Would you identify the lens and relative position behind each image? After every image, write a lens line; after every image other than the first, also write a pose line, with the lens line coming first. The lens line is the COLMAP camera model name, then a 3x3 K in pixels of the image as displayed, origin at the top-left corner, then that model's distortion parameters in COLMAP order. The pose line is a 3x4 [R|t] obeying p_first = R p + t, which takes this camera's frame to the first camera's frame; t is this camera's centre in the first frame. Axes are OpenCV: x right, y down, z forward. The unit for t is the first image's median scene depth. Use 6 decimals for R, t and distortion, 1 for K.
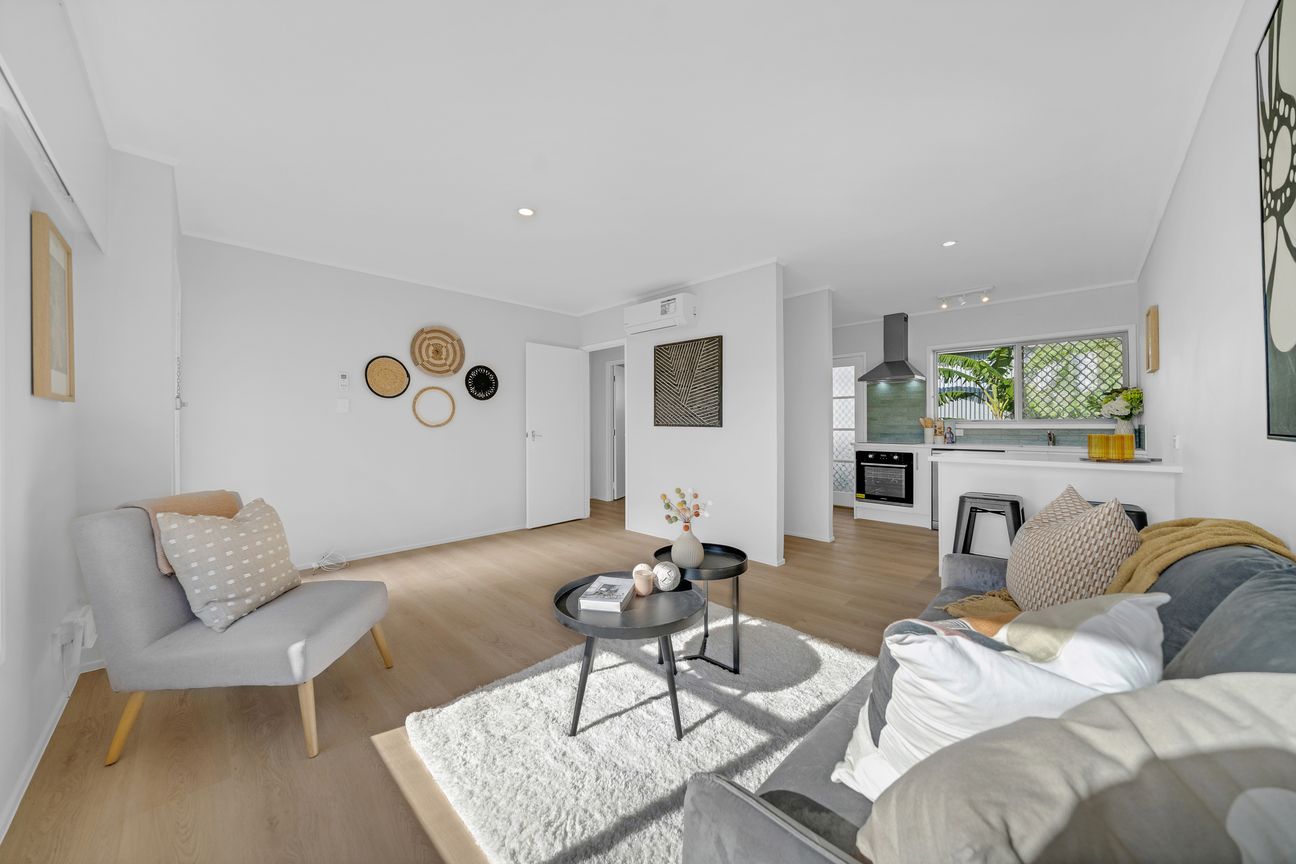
lens RADIAL K [[451.0, 0, 646.3], [0, 451.0, 427.6], [0, 0, 1]] dist [-0.008987, -0.000006]
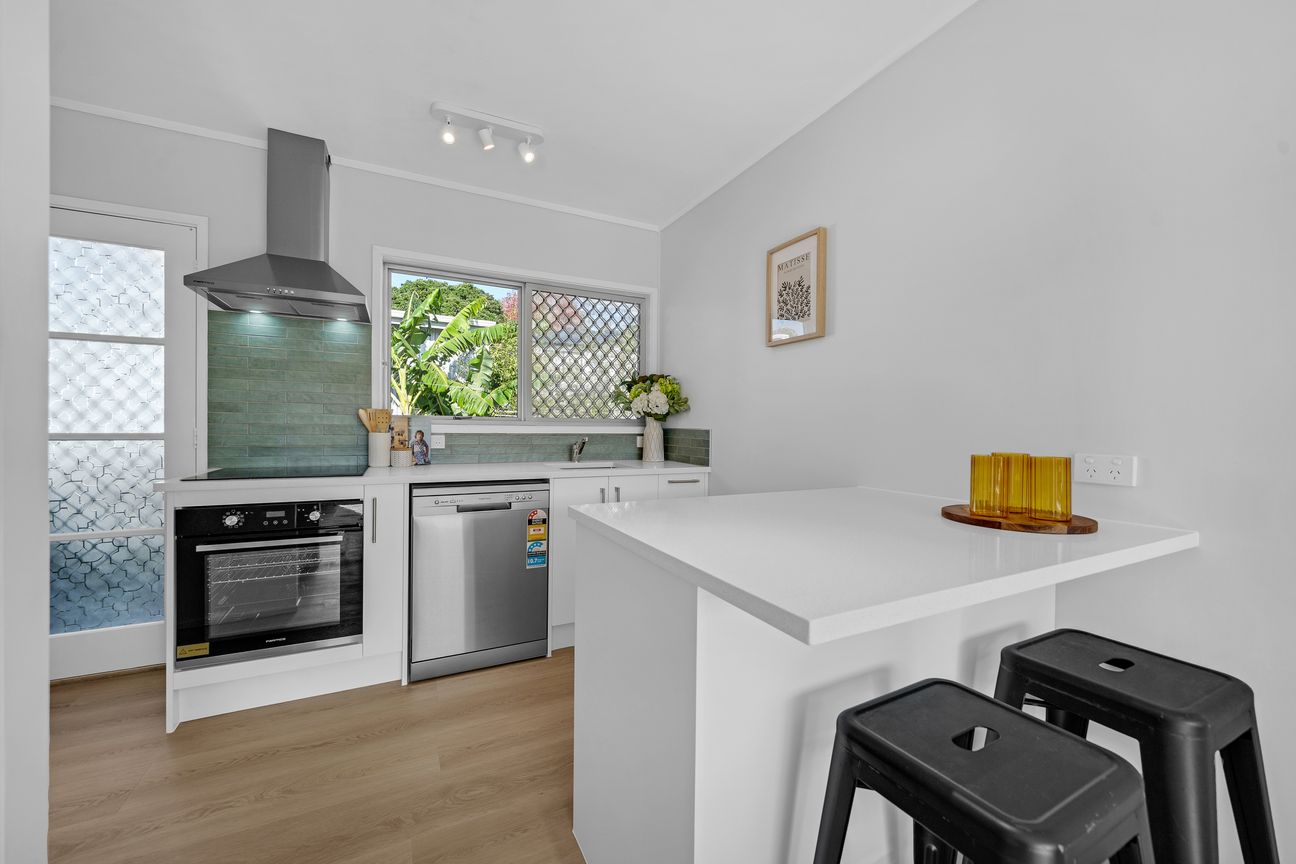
lens RADIAL K [[485.1, 0, 632.4], [0, 485.1, 430.0], [0, 0, 1]] dist [-0.011013, -0.000029]
pose [[0.335387, 0.003372, 0.942074, 0.262201], [-0.003361, 0.999992, -0.002383, -0.001174], [-0.942075, -0.002367, 0.335395, 0.595530]]
